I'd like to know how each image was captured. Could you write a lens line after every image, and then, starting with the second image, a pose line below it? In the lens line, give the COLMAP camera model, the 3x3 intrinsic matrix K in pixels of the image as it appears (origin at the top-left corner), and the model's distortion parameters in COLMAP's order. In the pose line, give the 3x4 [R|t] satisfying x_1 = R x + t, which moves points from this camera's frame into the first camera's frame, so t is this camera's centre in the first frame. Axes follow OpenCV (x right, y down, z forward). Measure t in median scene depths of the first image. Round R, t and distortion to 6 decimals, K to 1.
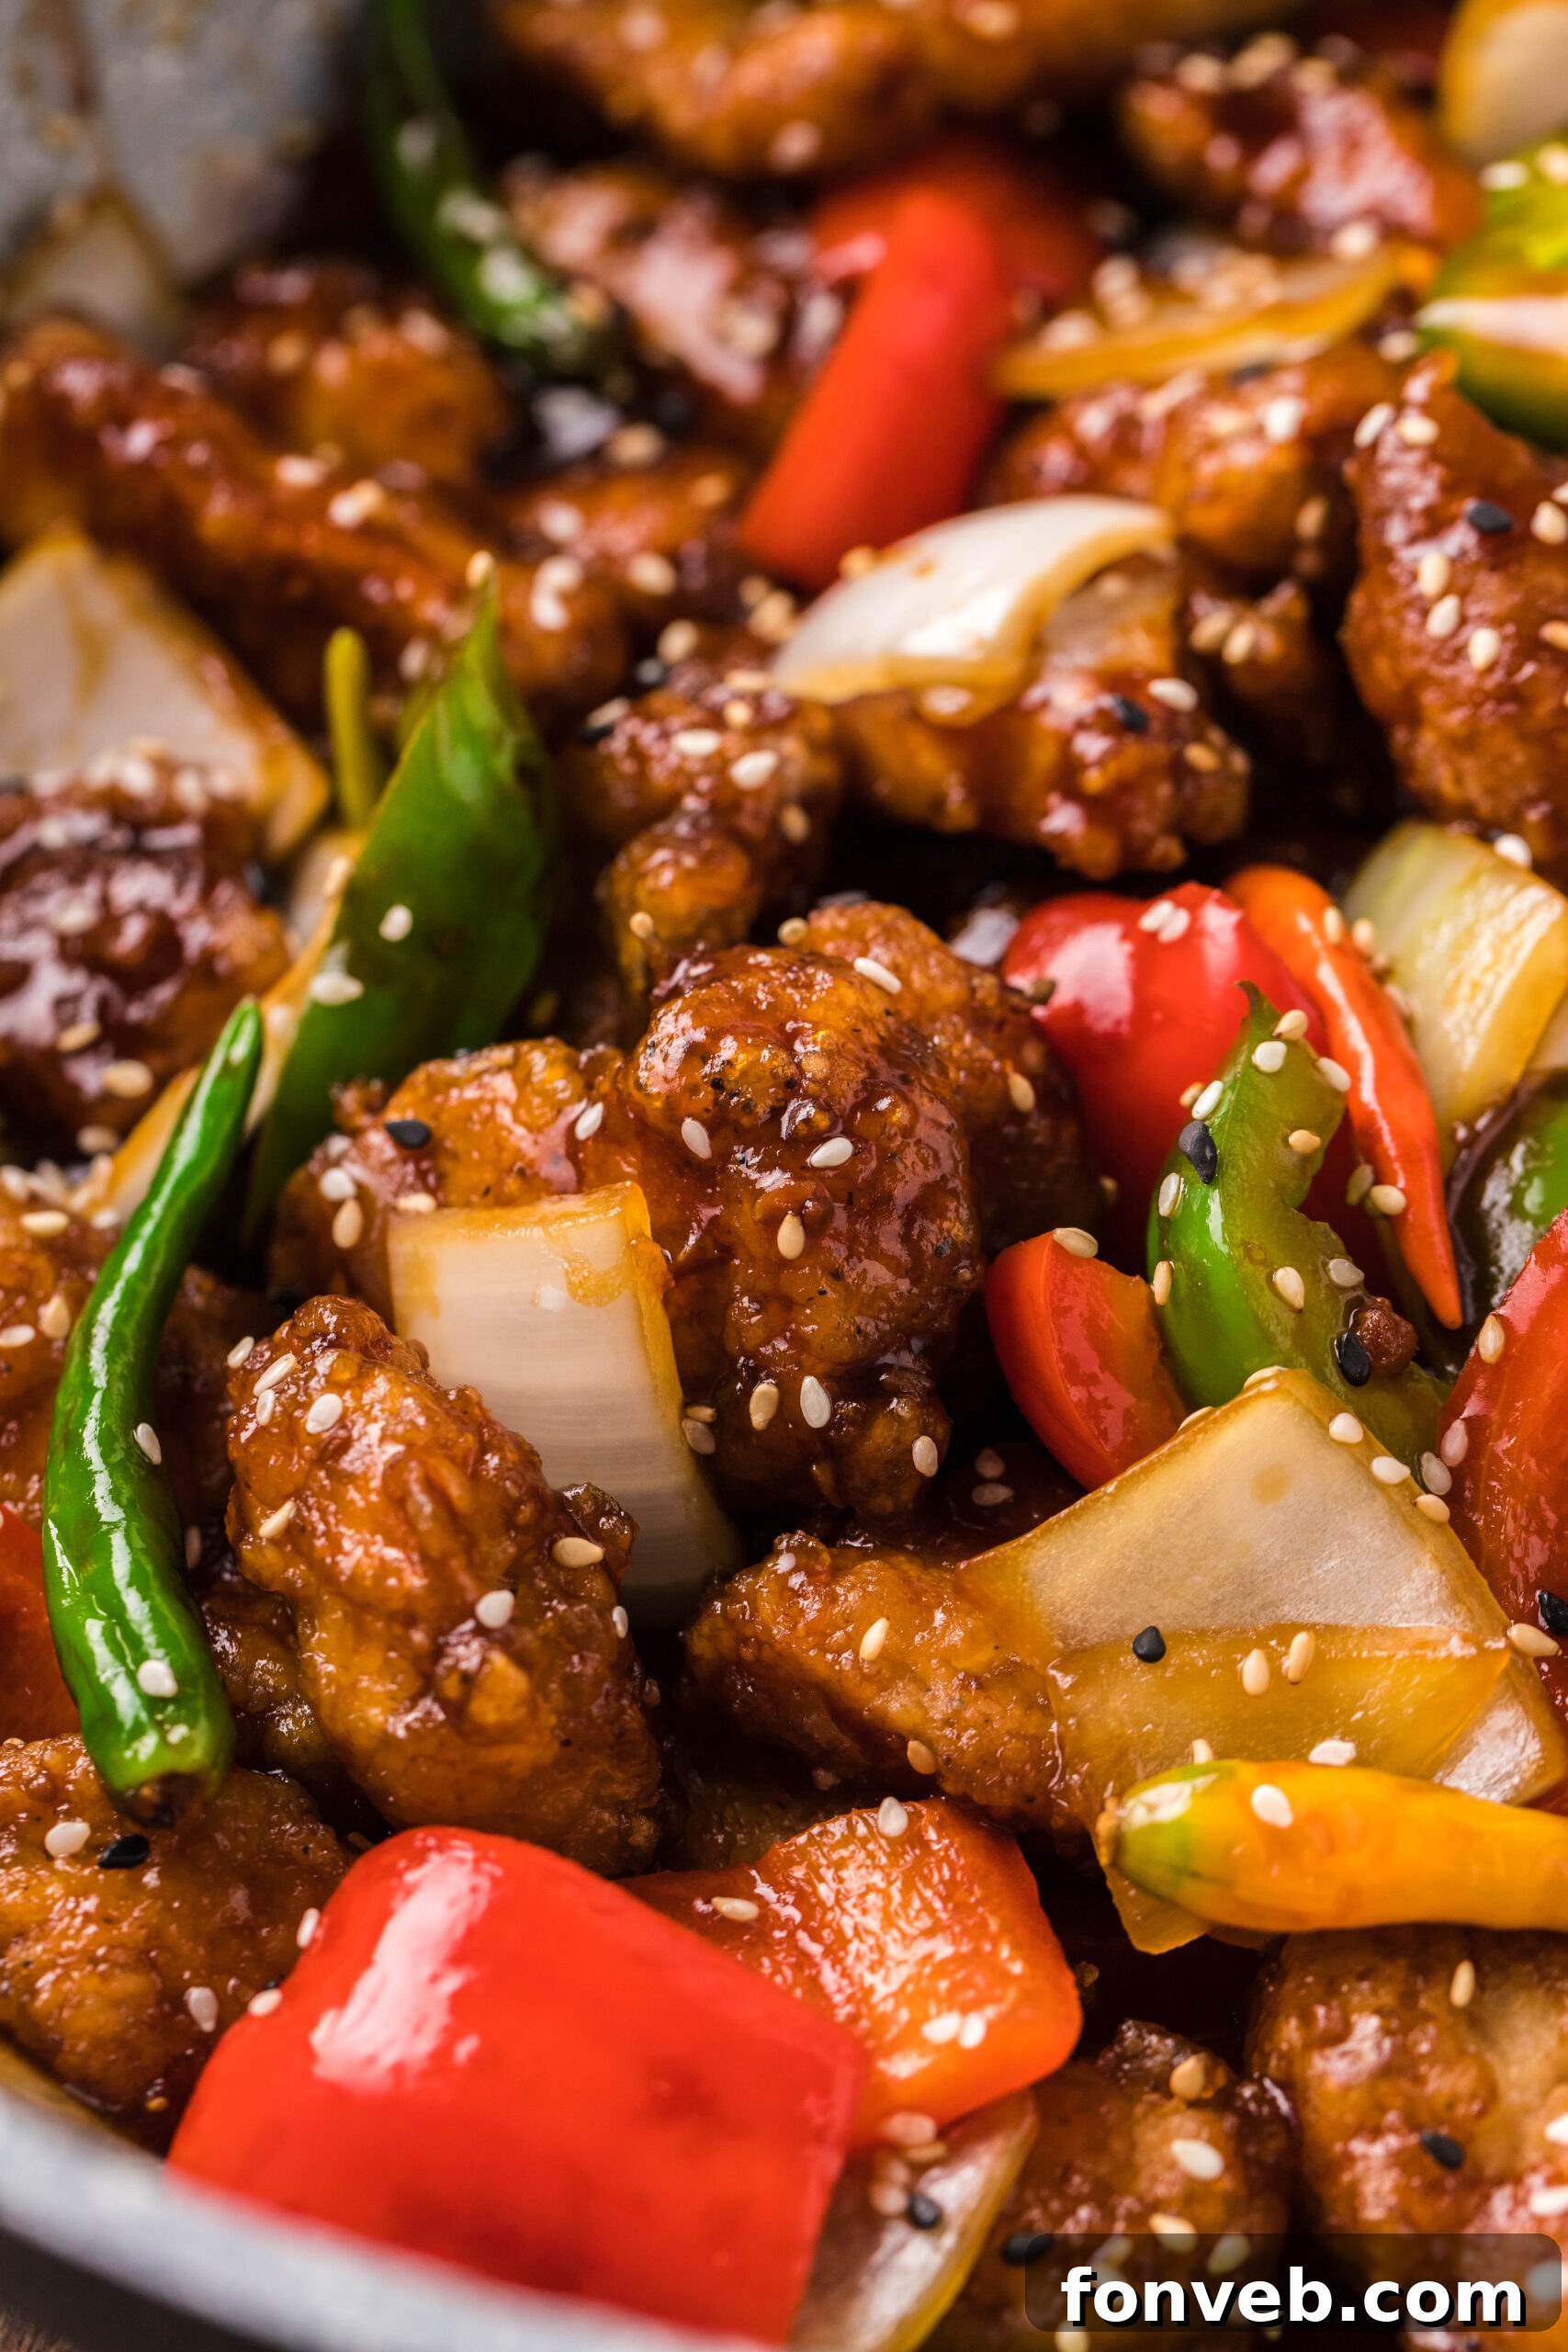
lens RADIAL K [[8374.9, 0, 784.0], [0, 8374.9, 1176.0], [0, 0, 1]] dist [0.030454, -3.315151]
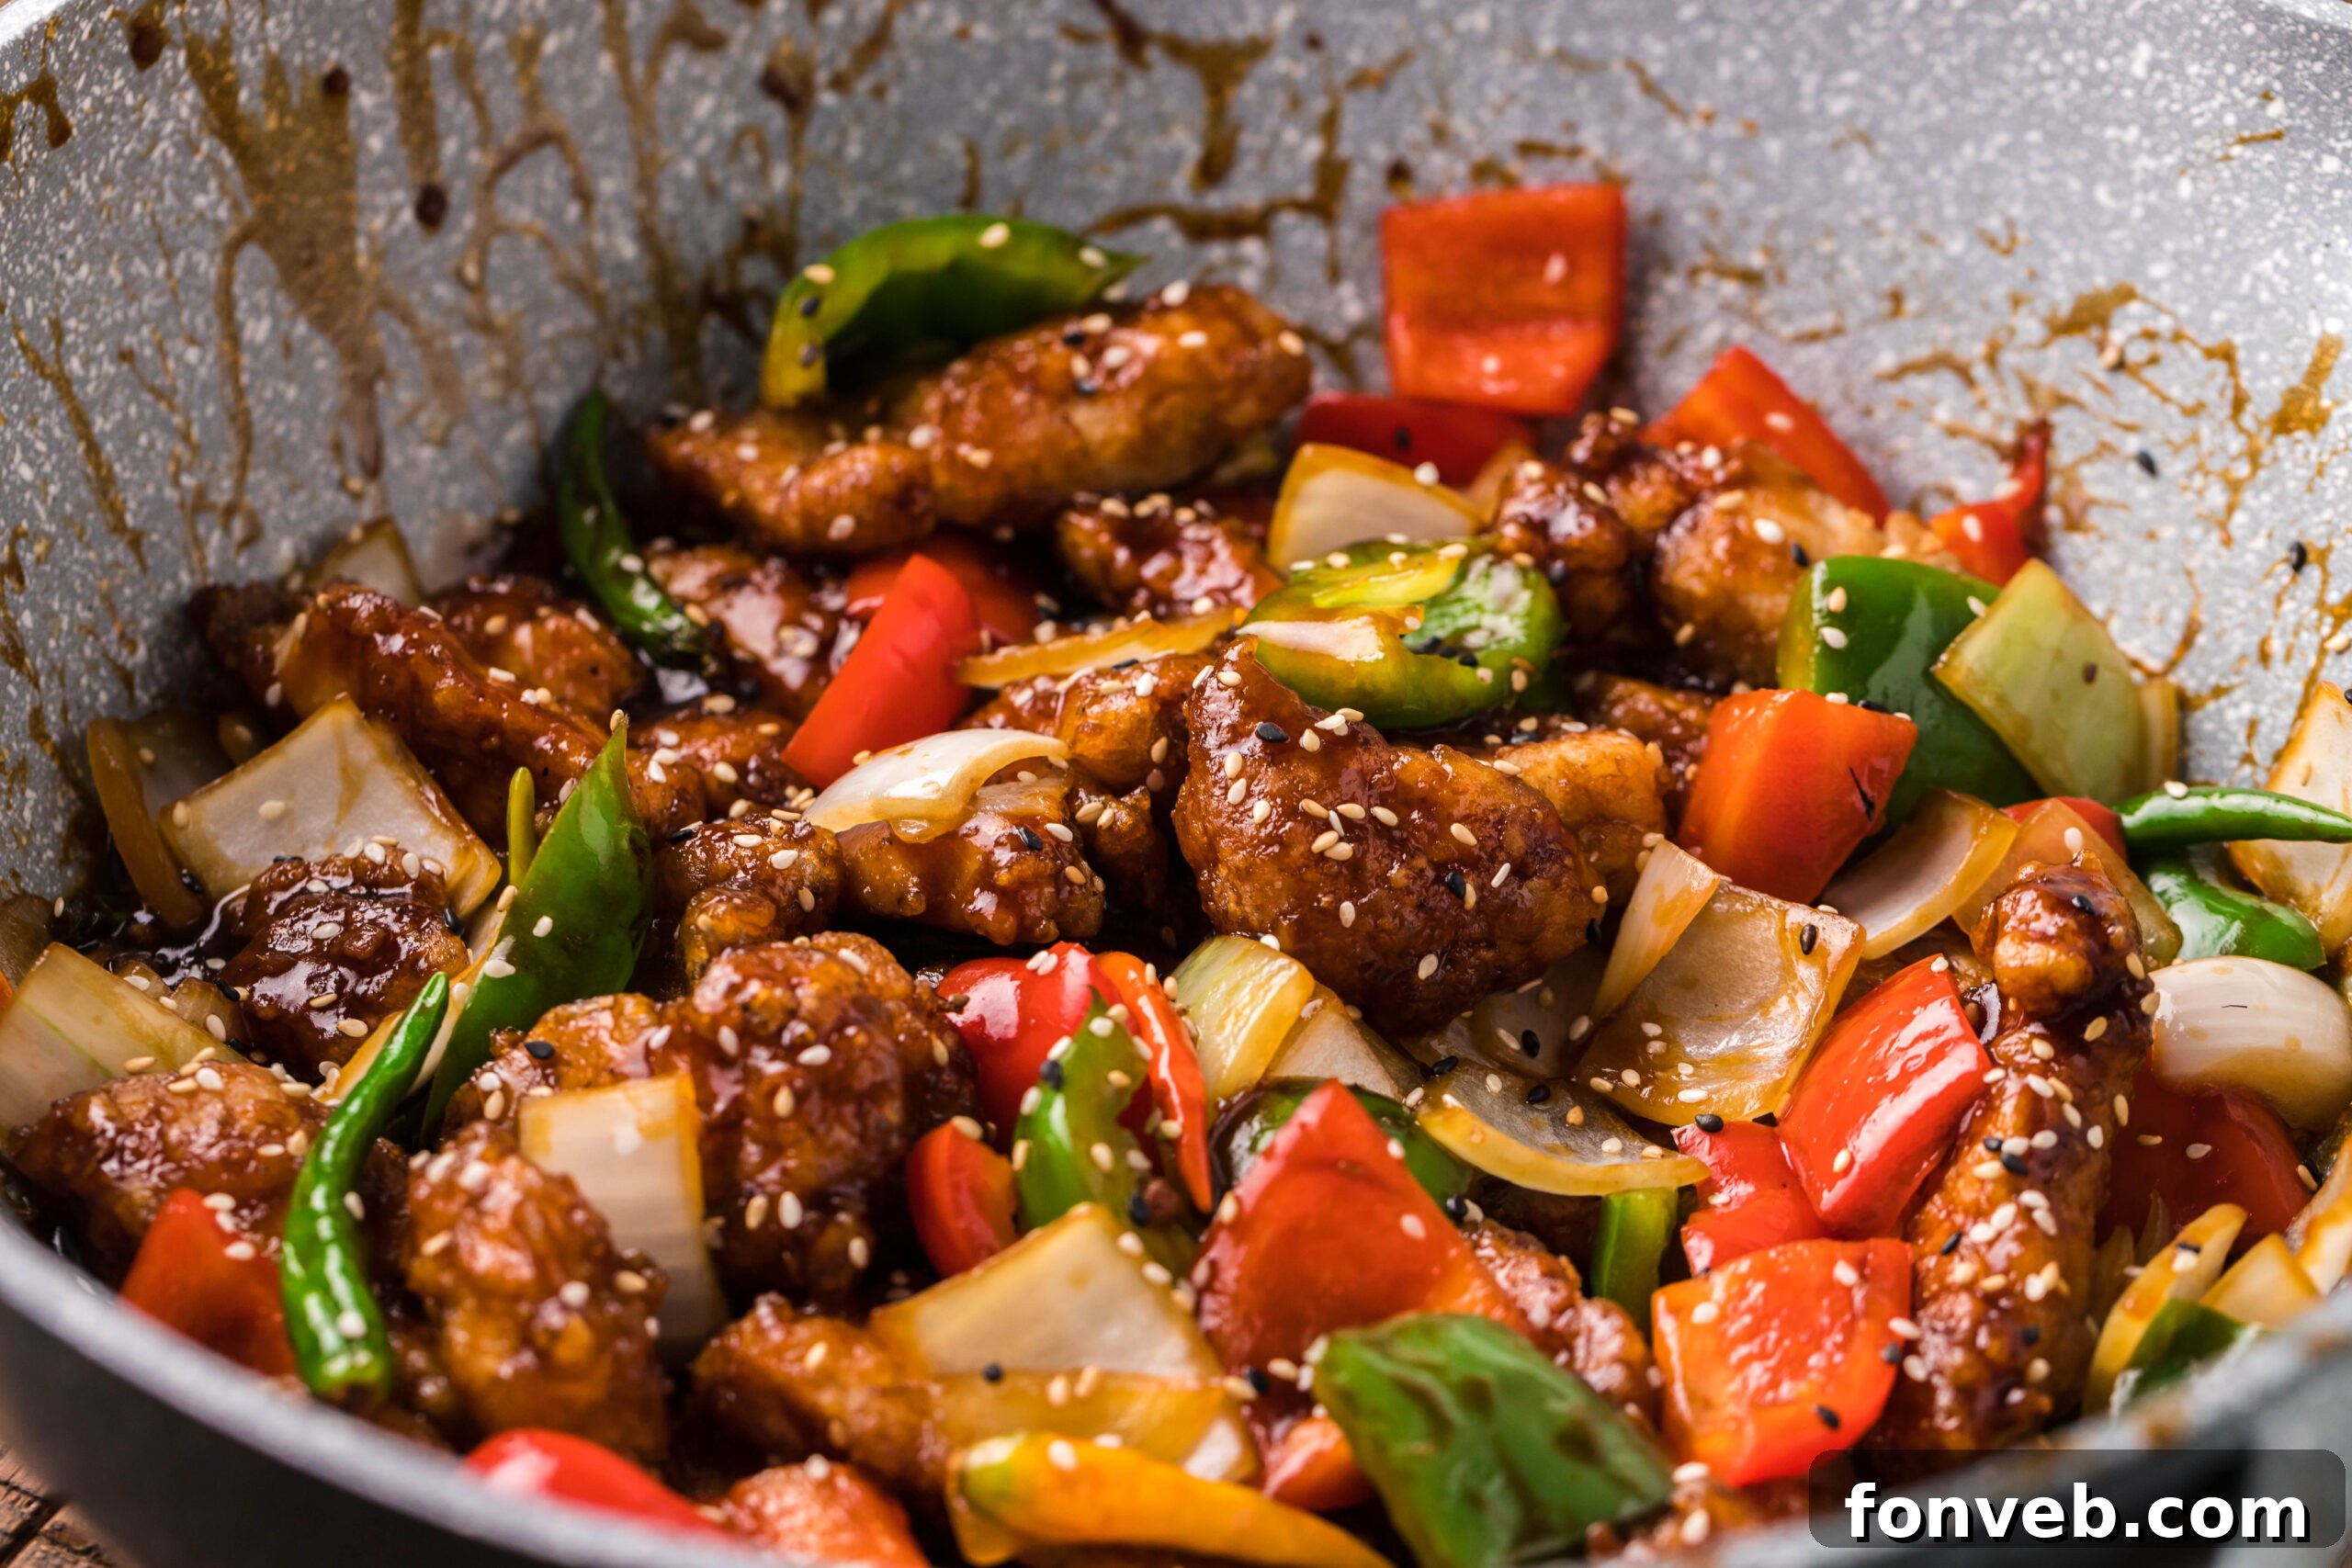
lens RADIAL K [[8374.9, 0, 1176.0], [0, 8374.9, 784.0], [0, 0, 1]] dist [0.030454, -3.315151]
pose [[0.995228, 0.089275, 0.039375, 0.006409], [-0.077367, 0.967915, -0.239072, 0.303419], [-0.059455, 0.234885, 0.970203, -0.502979]]
